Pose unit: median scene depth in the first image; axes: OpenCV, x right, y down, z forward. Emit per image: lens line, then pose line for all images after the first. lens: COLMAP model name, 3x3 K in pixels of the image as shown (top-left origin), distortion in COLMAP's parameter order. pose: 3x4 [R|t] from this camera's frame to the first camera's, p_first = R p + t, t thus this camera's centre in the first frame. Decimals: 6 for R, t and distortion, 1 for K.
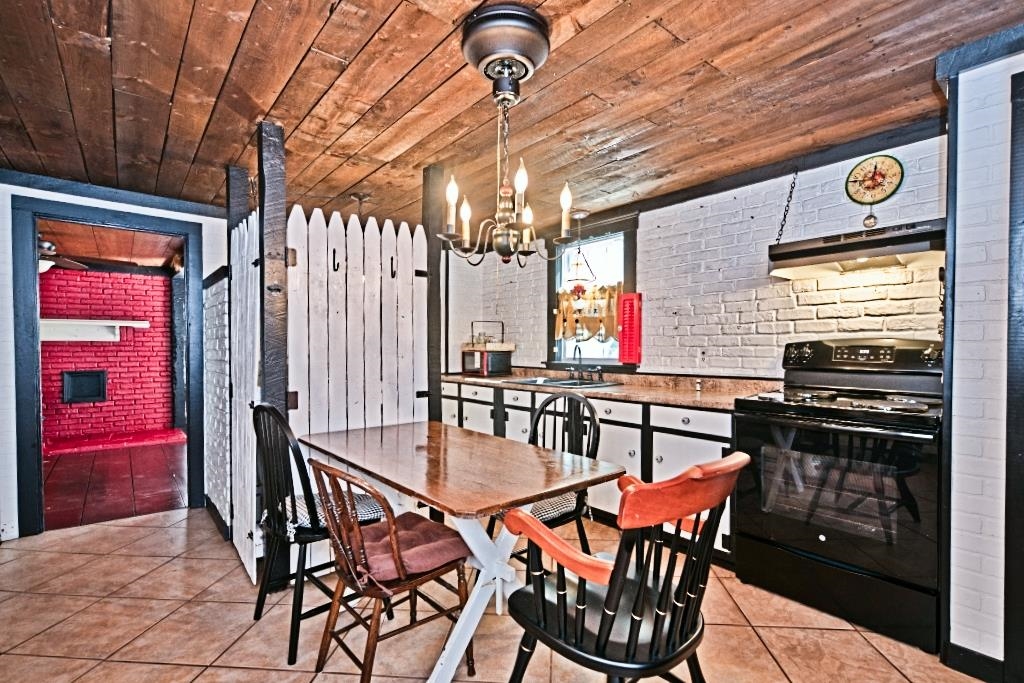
lens RADIAL K [[478.6, 0, 520.4], [0, 478.6, 346.7], [0, 0, 1]] dist [-0.000371, -0.000073]
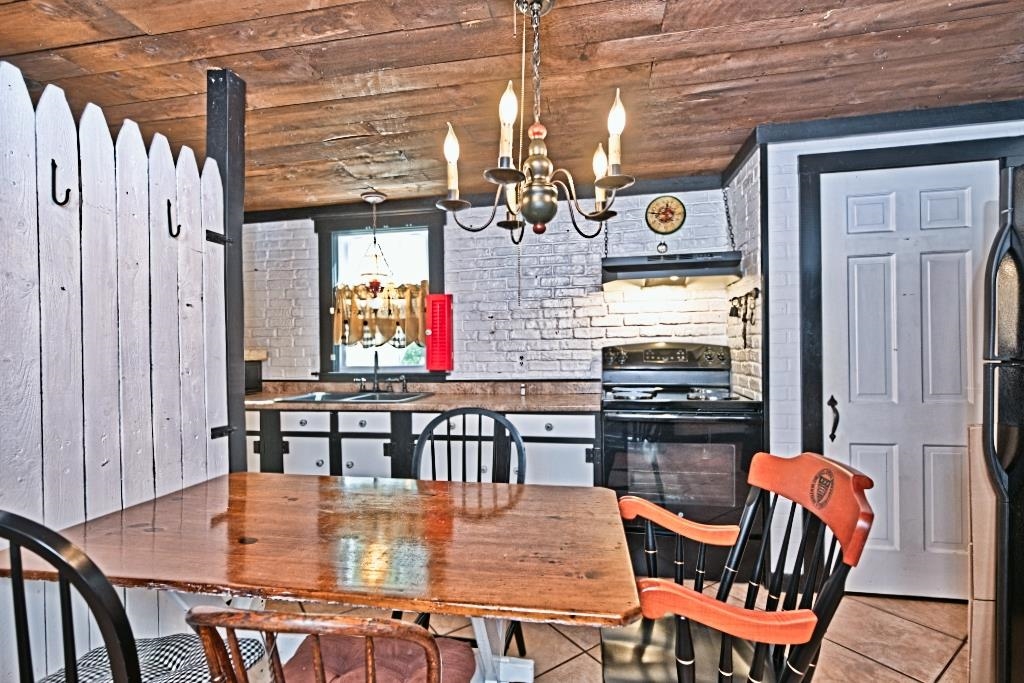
lens RADIAL K [[455.6, 0, 513.8], [0, 455.6, 355.4], [0, 0, 1]] dist [-0.015047, 0.000081]
pose [[0.769987, -0.017880, 0.637809, -0.246505], [0.013107, 0.999840, 0.012206, -0.003319], [-0.637925, -0.001039, 0.770098, 0.266634]]
